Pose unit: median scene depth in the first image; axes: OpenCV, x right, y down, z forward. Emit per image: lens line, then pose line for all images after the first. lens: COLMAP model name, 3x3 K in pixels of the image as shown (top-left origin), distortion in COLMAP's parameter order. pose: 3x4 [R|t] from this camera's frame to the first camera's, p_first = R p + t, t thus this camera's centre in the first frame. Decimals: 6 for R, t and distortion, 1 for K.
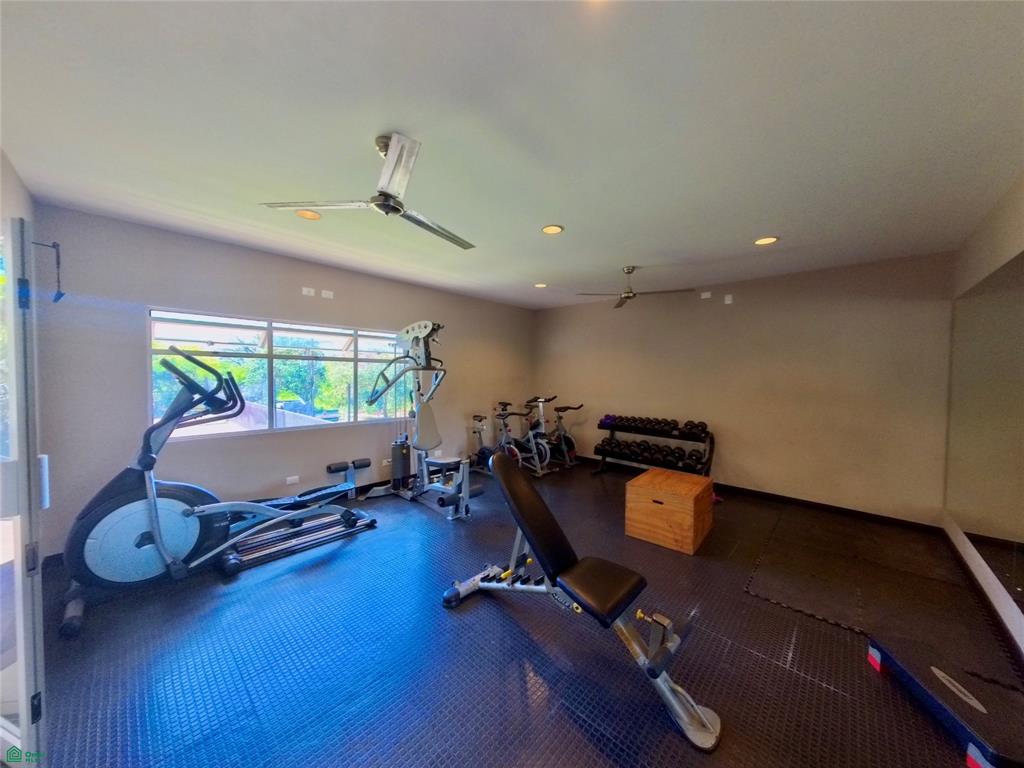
lens RADIAL K [[354.3, 0, 515.6], [0, 354.3, 383.7], [0, 0, 1]] dist [0.001039, 0.000087]
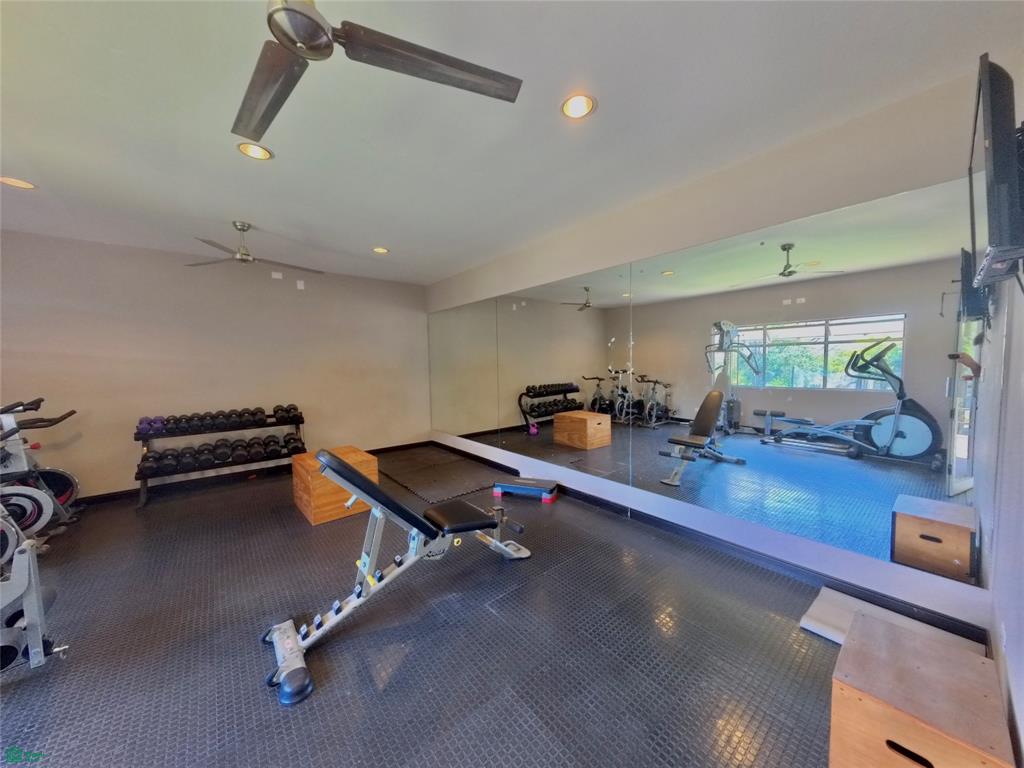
lens RADIAL K [[354.3, 0, 515.6], [0, 354.3, 383.7], [0, 0, 1]] dist [0.001039, 0.000087]
pose [[0.125702, -0.075470, 0.989193, -0.375346], [0.044419, 0.996530, 0.070385, 0.007540], [-0.991073, 0.035092, 0.128618, 0.250230]]
